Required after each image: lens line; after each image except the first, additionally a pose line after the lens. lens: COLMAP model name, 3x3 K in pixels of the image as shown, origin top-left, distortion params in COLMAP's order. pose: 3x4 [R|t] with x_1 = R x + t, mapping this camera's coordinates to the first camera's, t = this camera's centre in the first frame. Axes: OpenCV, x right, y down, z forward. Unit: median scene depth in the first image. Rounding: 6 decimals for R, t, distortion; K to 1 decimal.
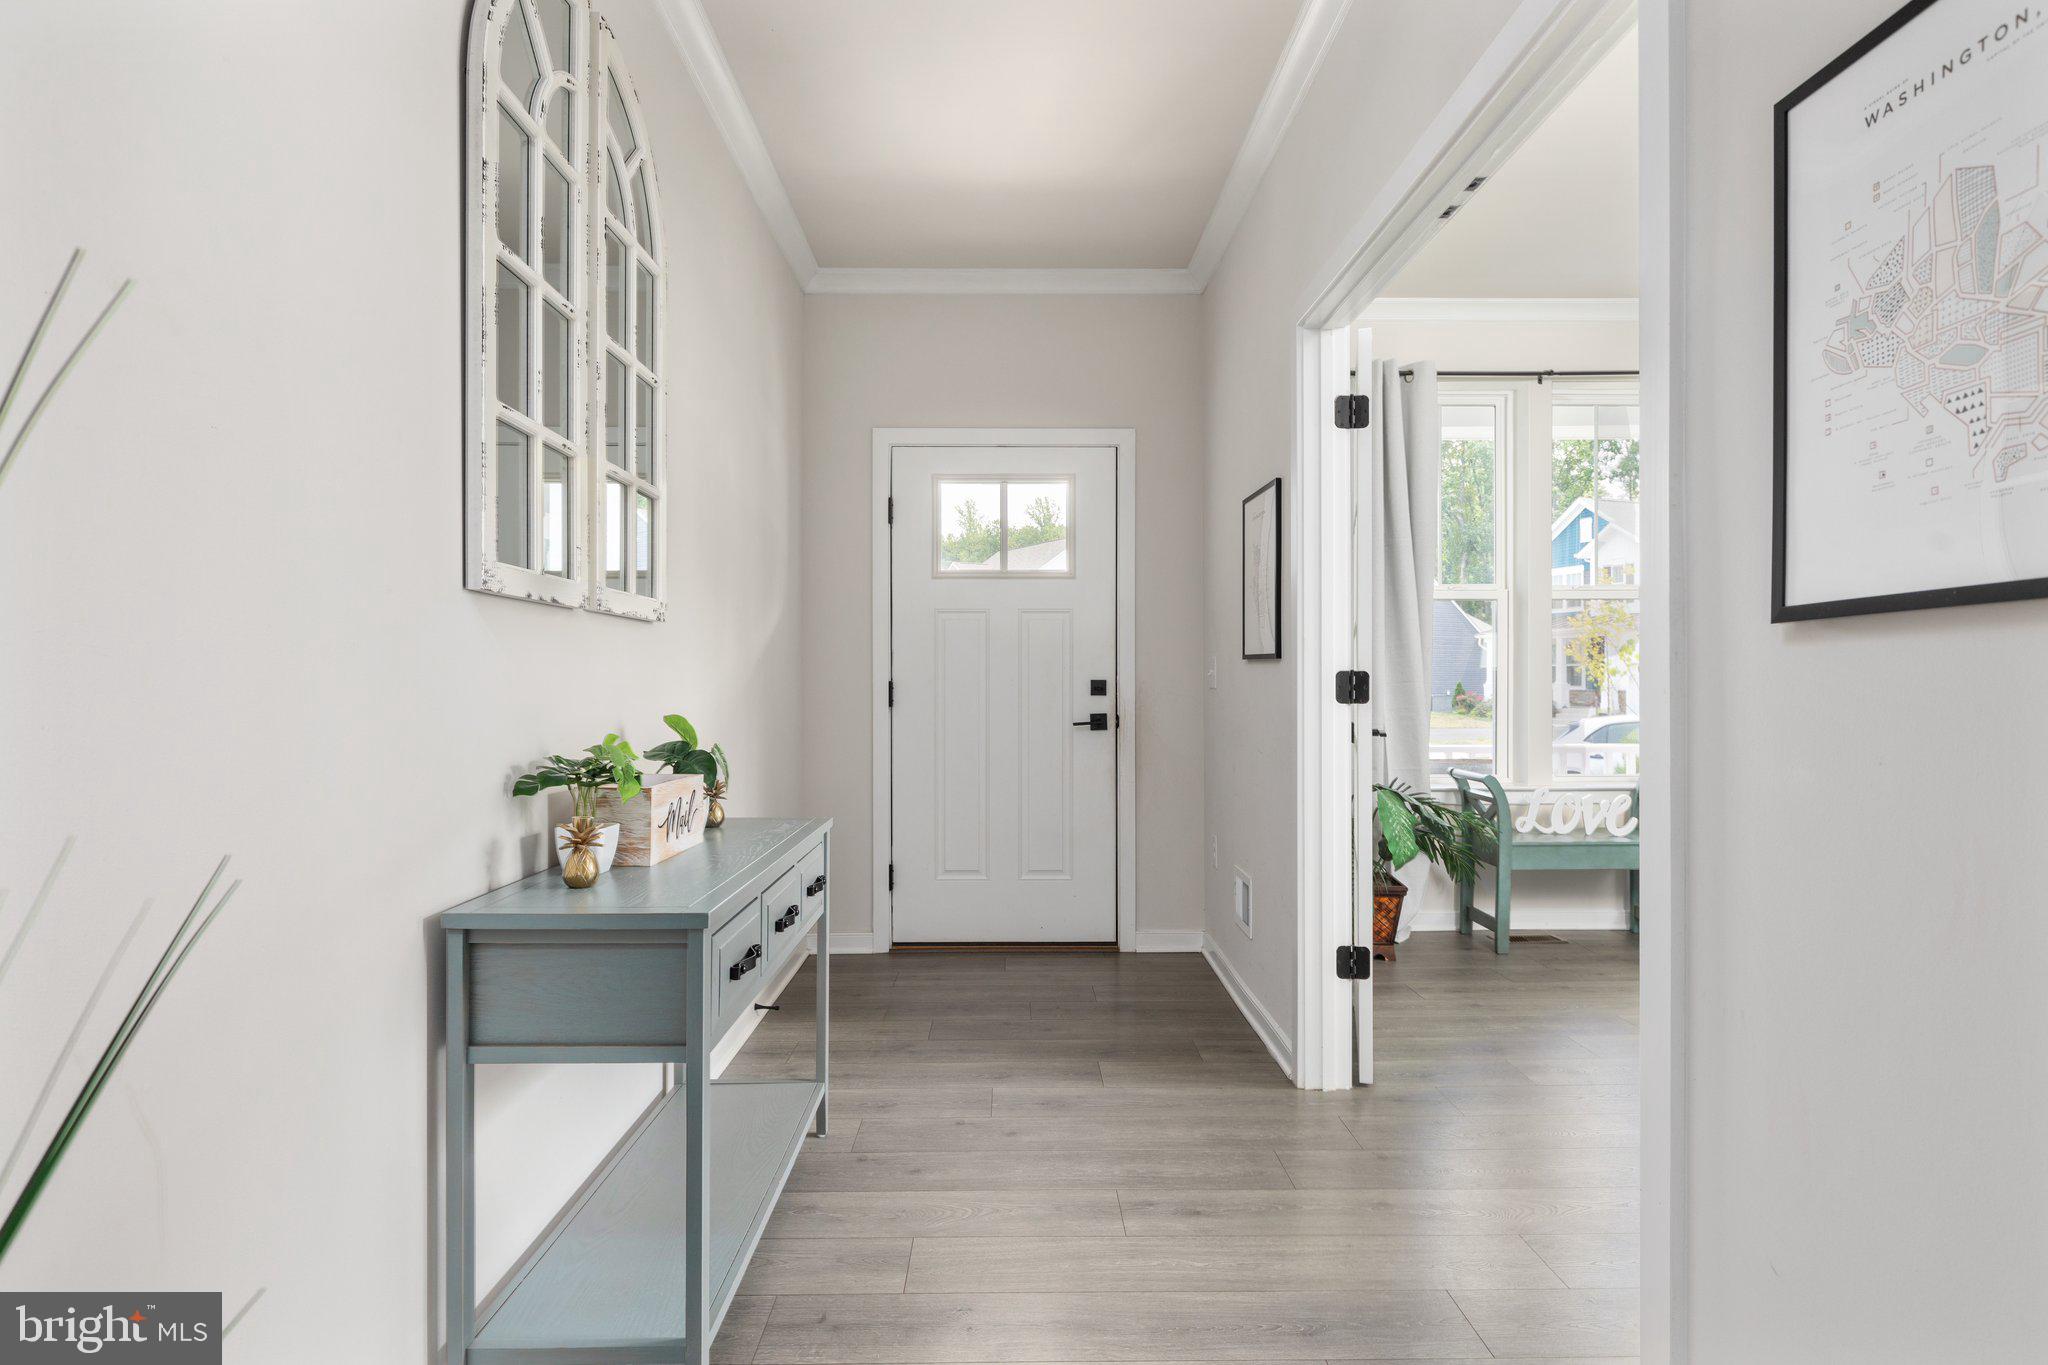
lens RADIAL K [[1052.8, 0, 1024.0], [0, 1052.8, 682.5], [0, 0, 1]] dist [-0.000505, 0.000277]
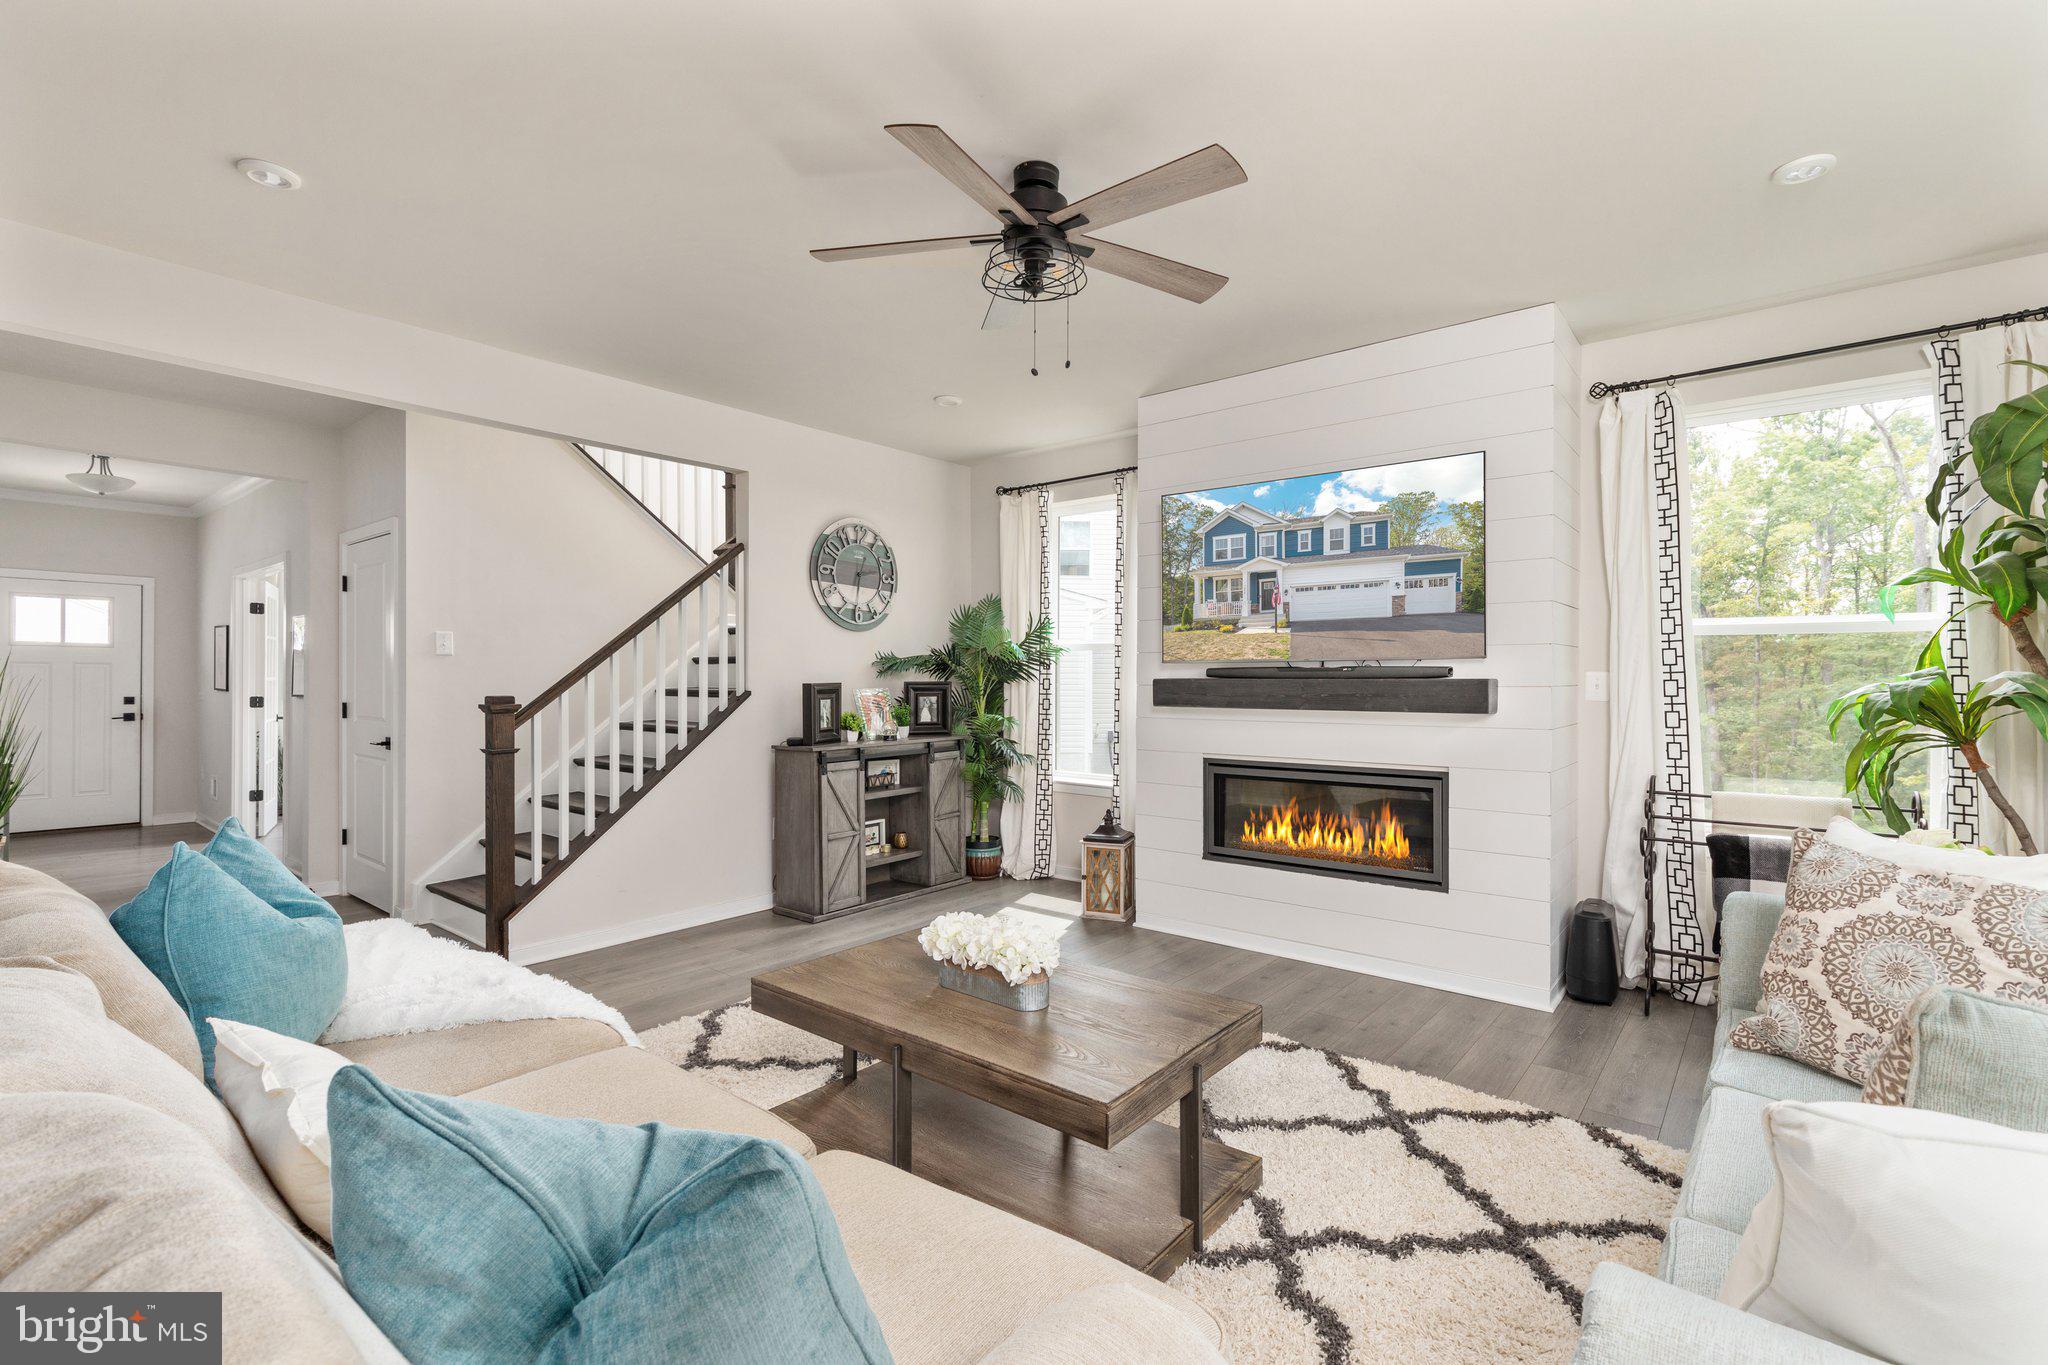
lens RADIAL K [[942.5, 0, 983.7], [0, 942.5, 679.4], [0, 0, 1]] dist [0.025026, 0.000129]
pose [[0.676257, 0.000694, 0.736666, -0.182711], [-0.003754, 0.999990, 0.002504, -0.046900], [-0.736656, -0.004459, 0.676252, -1.487657]]
